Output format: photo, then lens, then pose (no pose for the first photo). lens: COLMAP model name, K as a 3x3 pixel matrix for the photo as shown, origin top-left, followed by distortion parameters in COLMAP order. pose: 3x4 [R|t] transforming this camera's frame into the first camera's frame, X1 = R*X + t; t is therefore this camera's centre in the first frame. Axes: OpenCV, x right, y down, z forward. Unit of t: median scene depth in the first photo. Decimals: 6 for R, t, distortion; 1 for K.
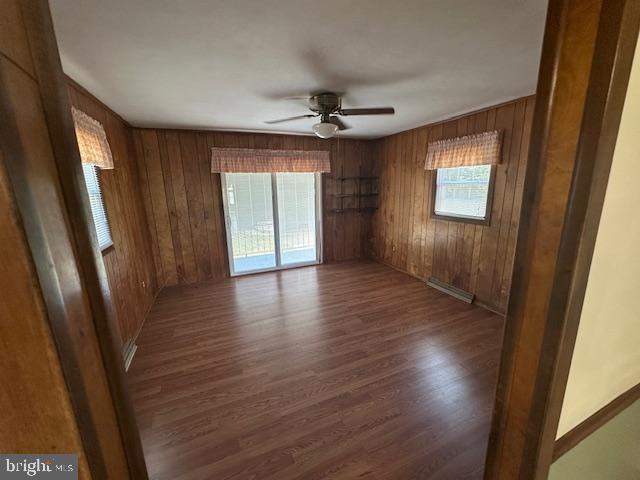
lens RADIAL K [[254.3, 0, 320.9], [0, 254.3, 238.6], [0, 0, 1]] dist [-0.006991, 0.000856]
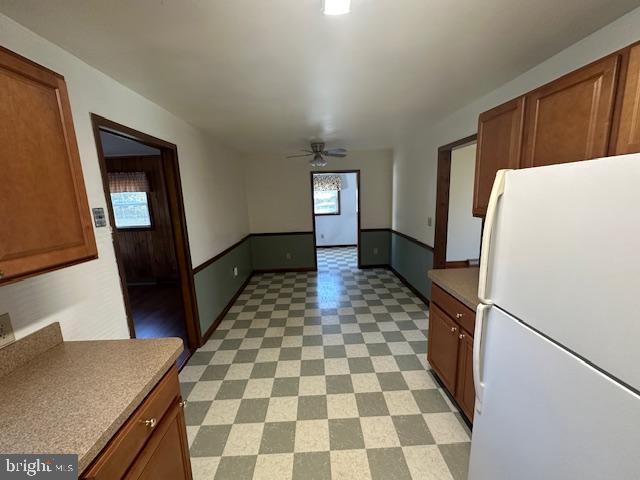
lens RADIAL K [[254.3, 0, 319.3], [0, 254.3, 238.3], [0, 0, 1]] dist [-0.006991, 0.000856]
pose [[0.373554, -0.156082, 0.914383, -0.398081], [0.226574, 0.971238, 0.073225, 0.113933], [-0.899512, 0.179822, 0.398174, -0.530776]]
